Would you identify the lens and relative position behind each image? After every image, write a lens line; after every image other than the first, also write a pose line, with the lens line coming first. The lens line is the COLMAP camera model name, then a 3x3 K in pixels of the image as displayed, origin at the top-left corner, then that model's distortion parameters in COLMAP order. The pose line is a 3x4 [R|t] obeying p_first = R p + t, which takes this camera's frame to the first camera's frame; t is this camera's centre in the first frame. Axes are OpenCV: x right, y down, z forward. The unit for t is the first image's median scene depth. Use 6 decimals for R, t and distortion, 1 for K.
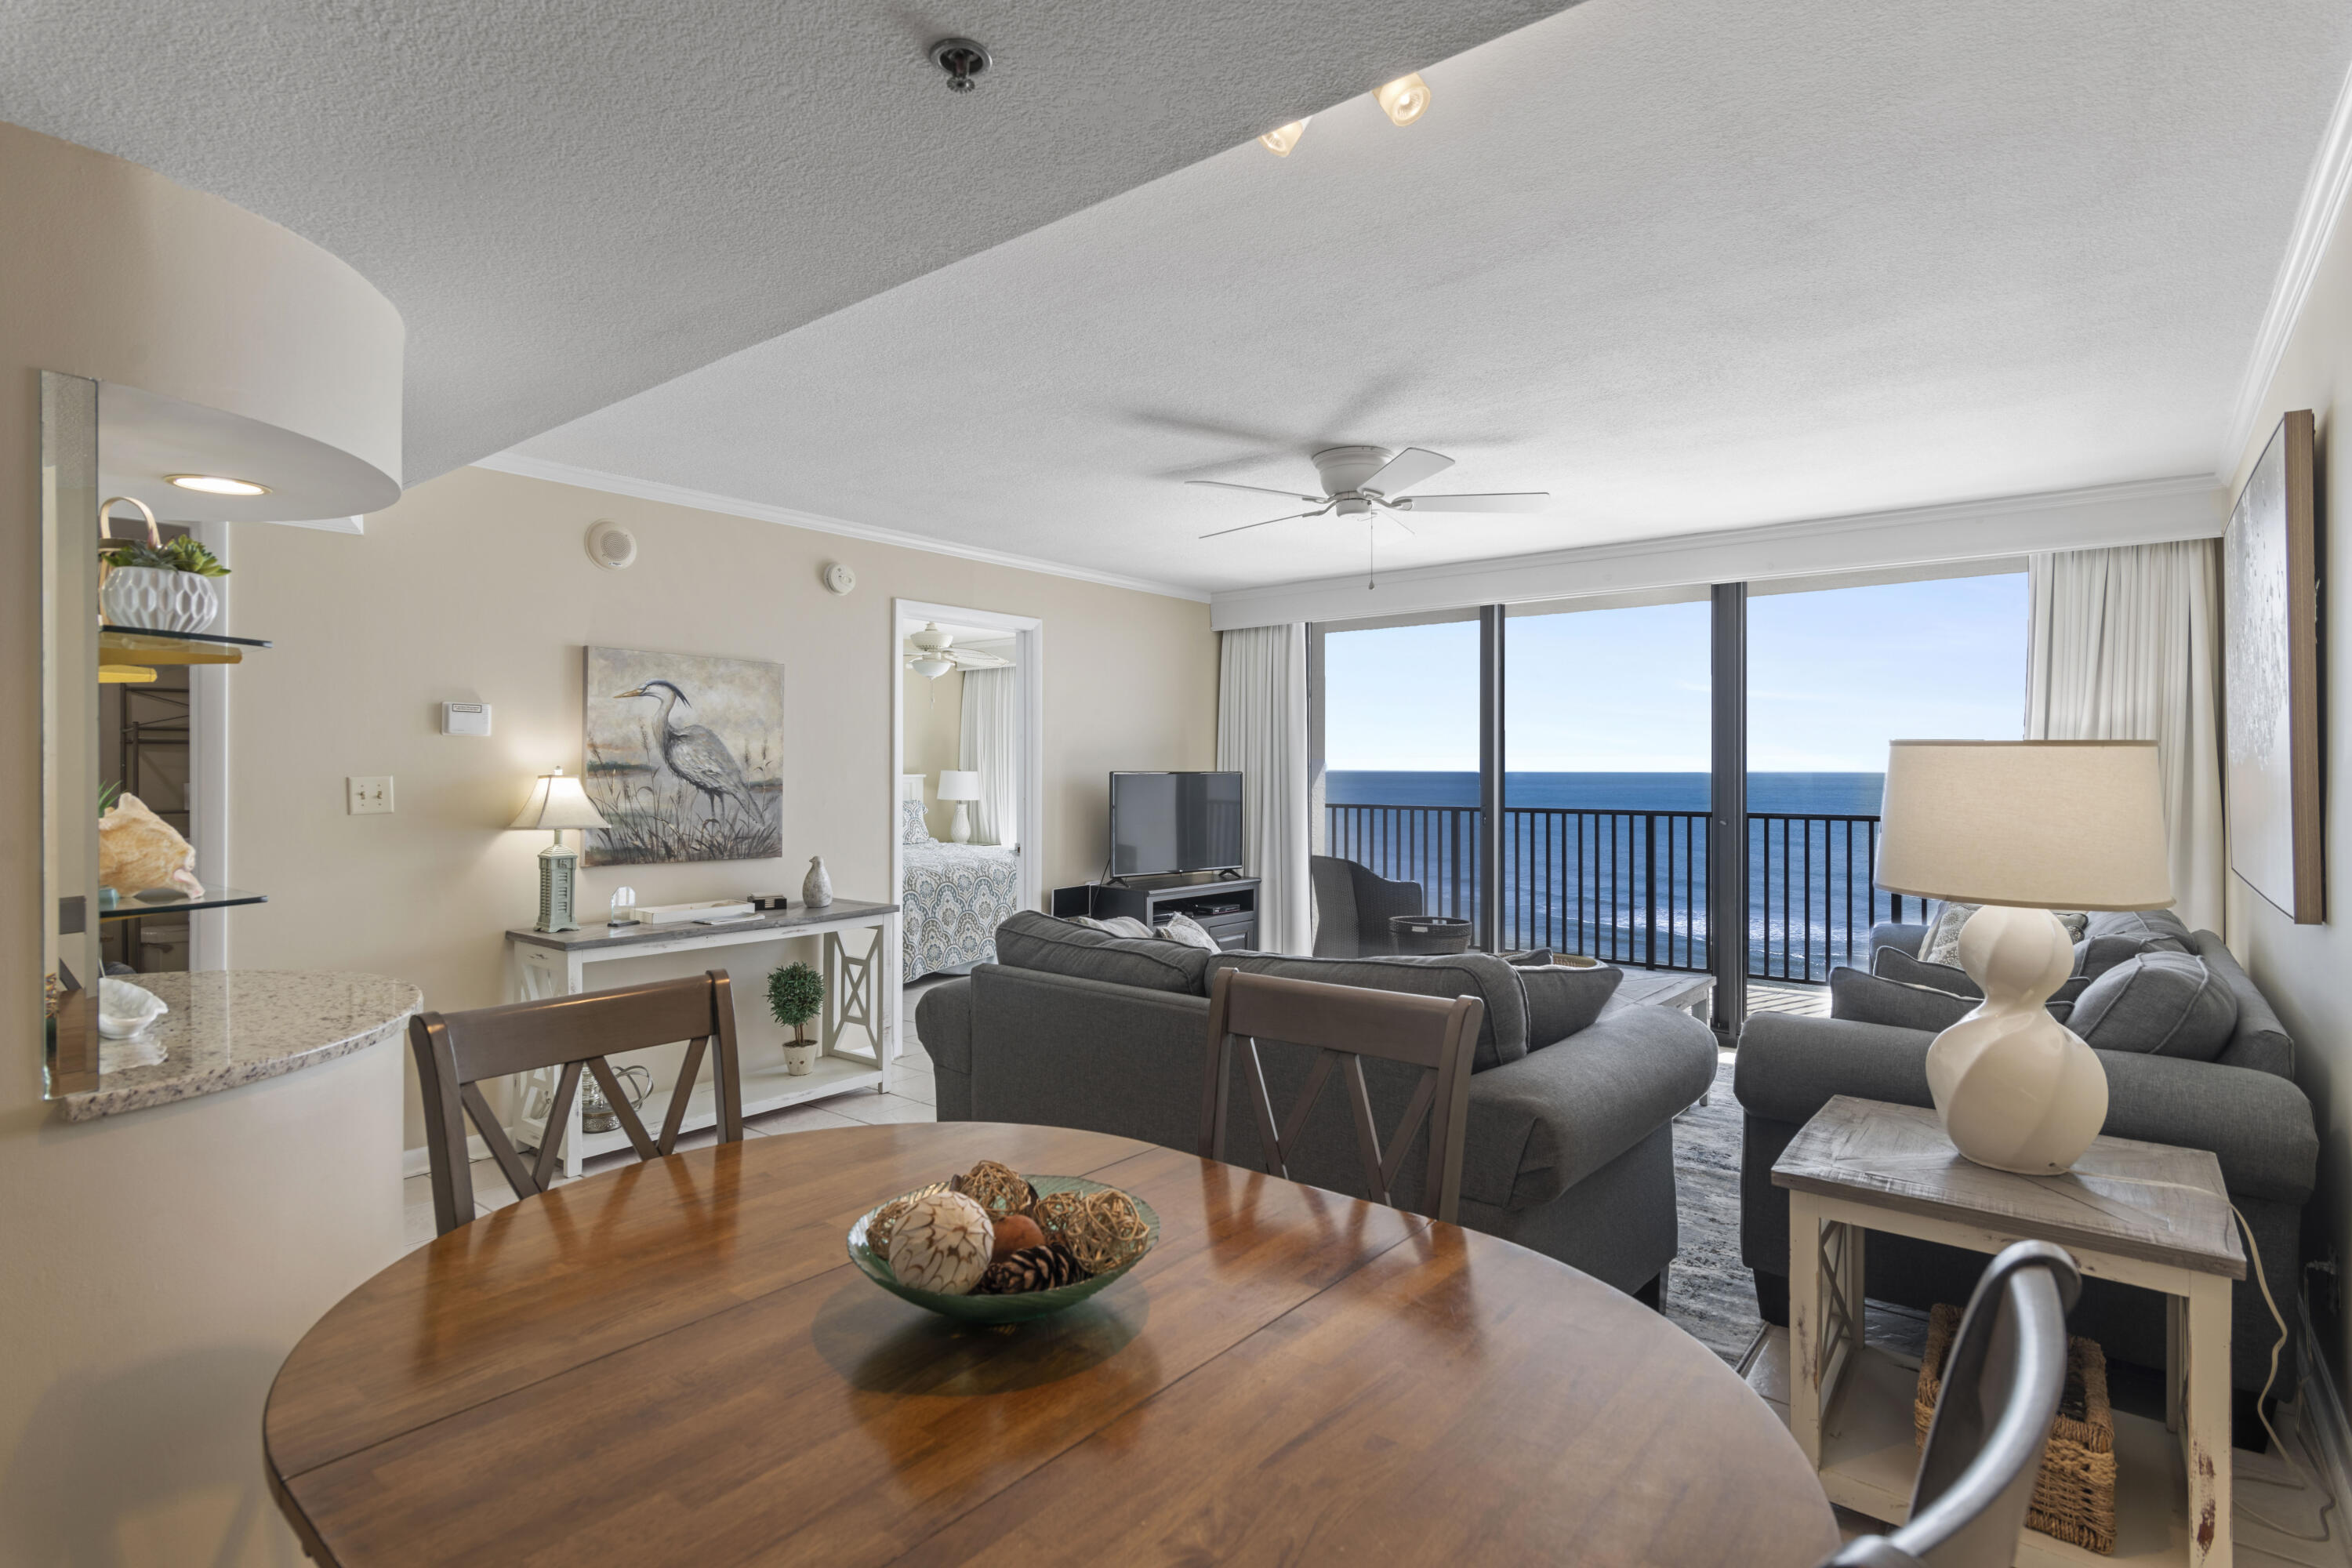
lens RADIAL K [[1138.0, 0, 1173.9], [0, 1138.0, 777.6], [0, 0, 1]] dist [0.001710, 0.000271]
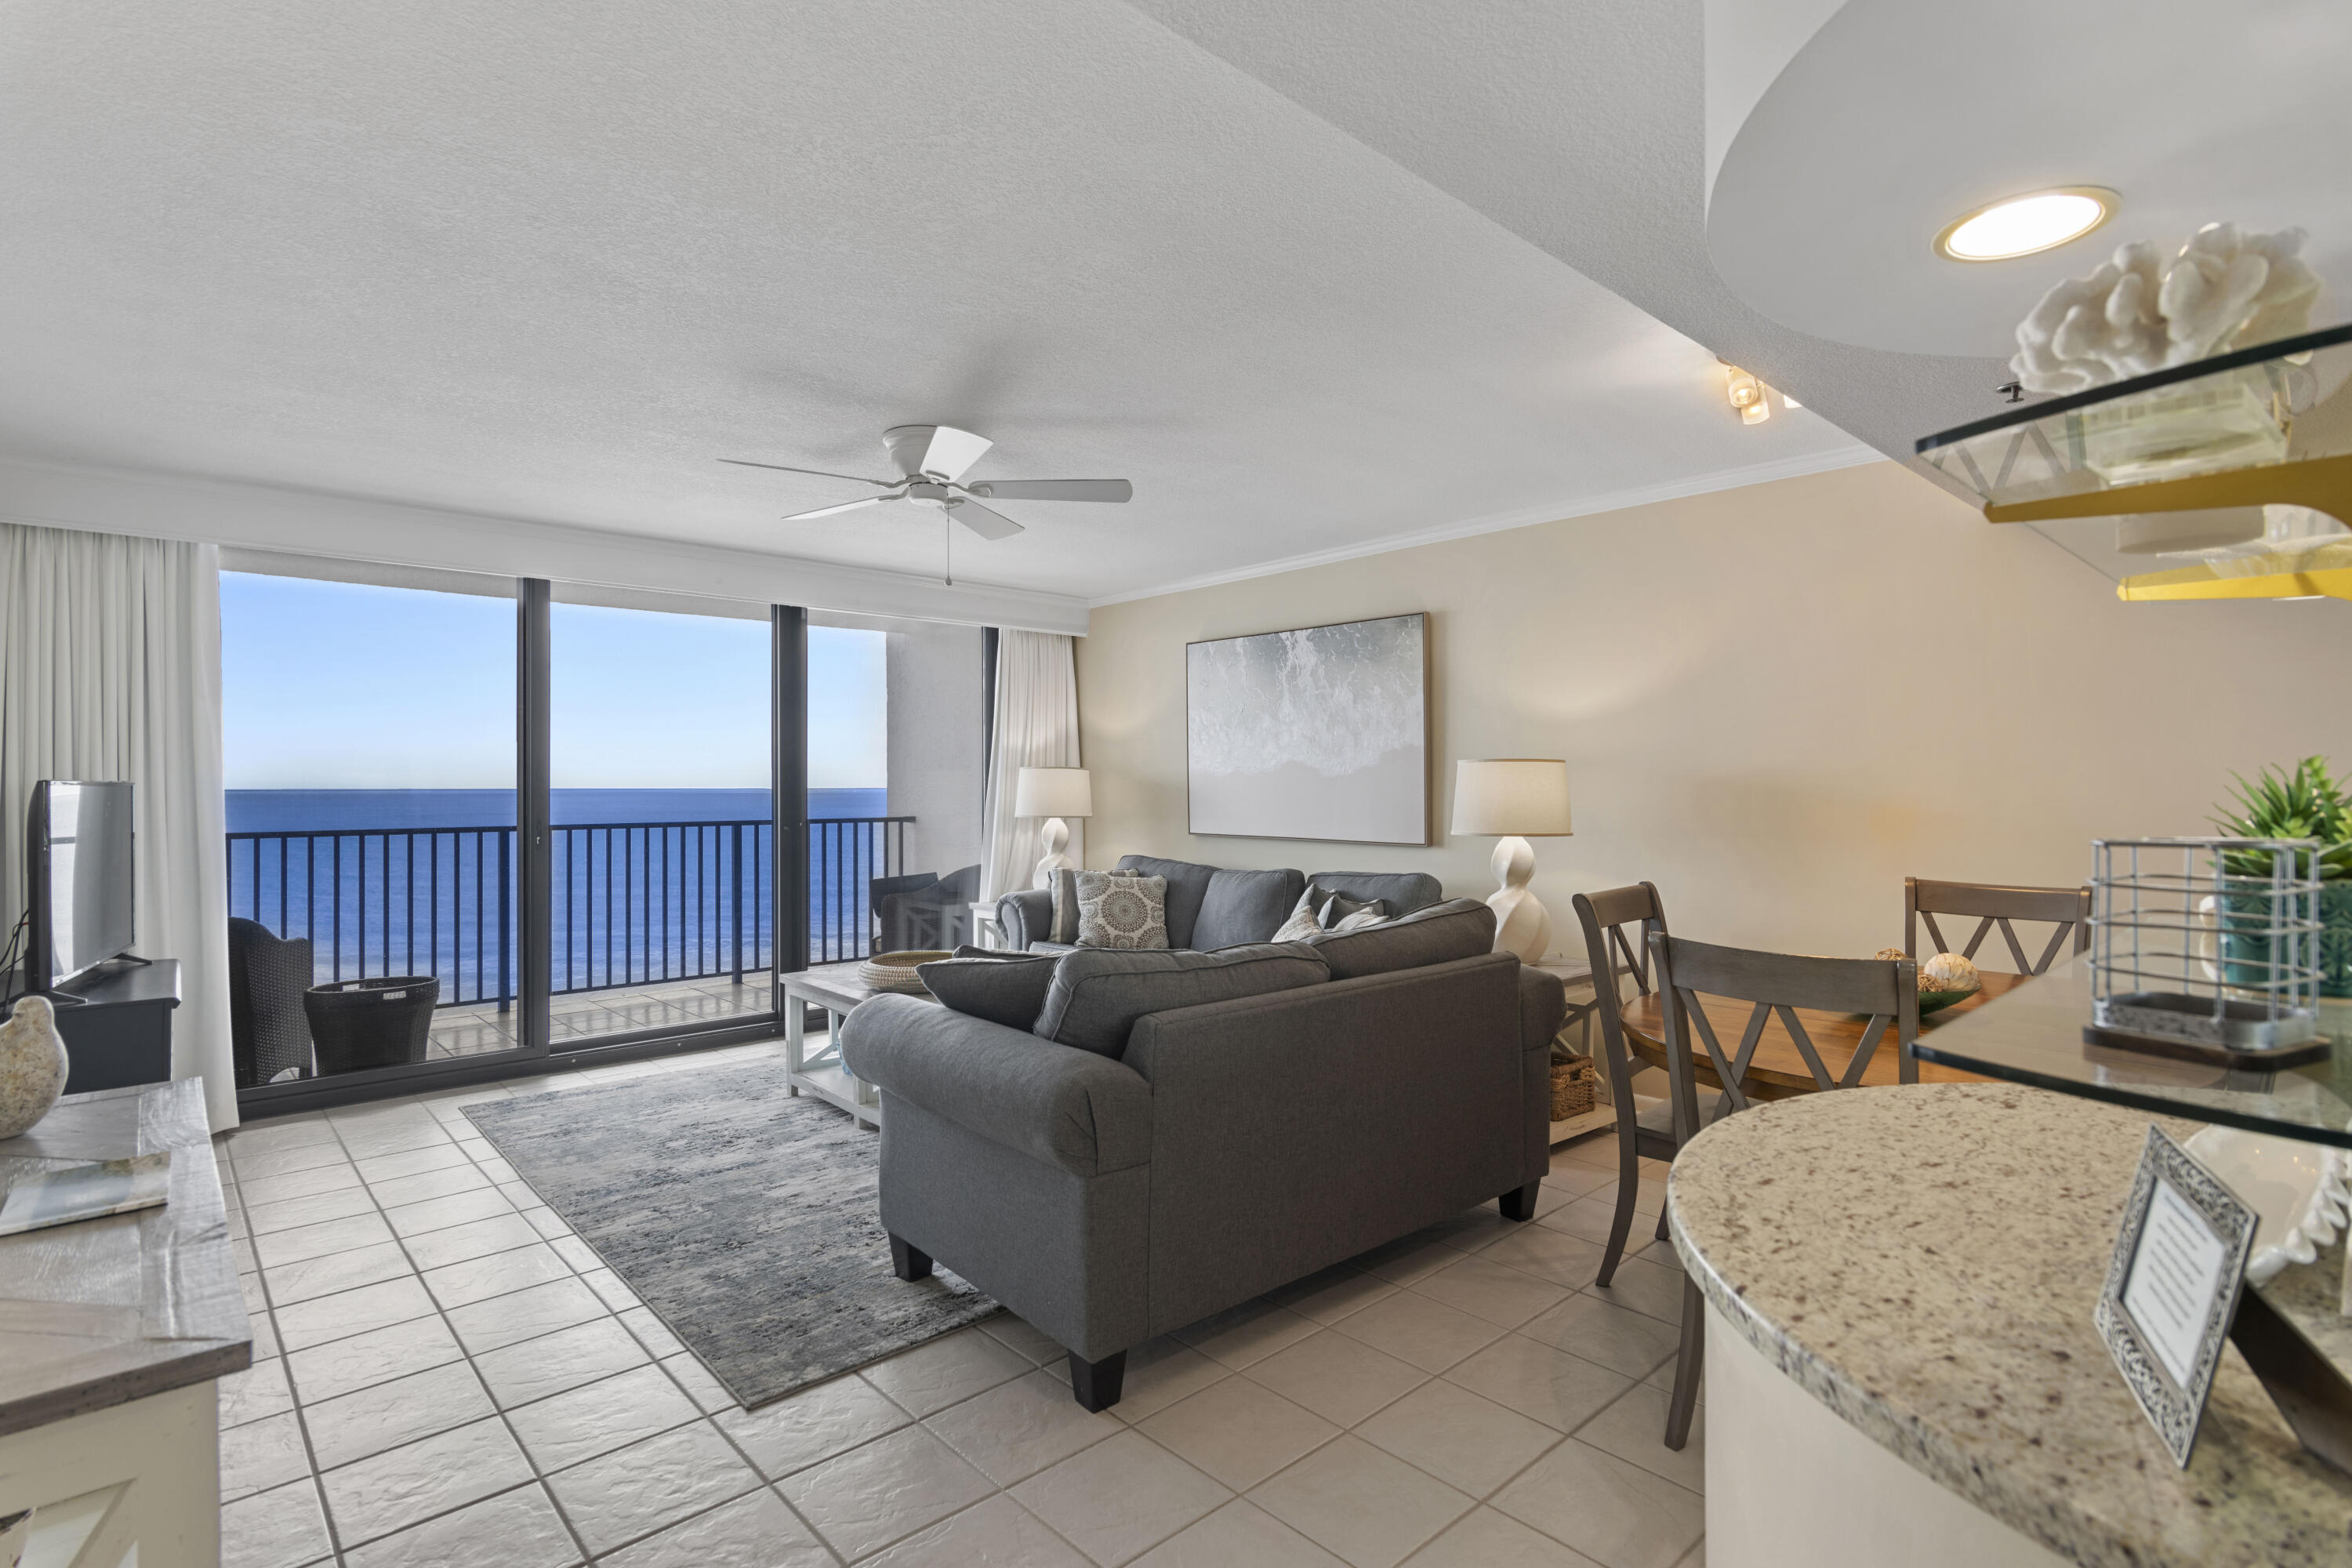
lens RADIAL K [[1138.0, 0, 1173.9], [0, 1138.0, 777.6], [0, 0, 1]] dist [0.001710, 0.000271]
pose [[0.136008, 0.003935, 0.990700, -0.505208], [0.005396, 0.999974, -0.004713, -0.002291], [-0.990693, 0.005987, 0.135983, 0.447989]]
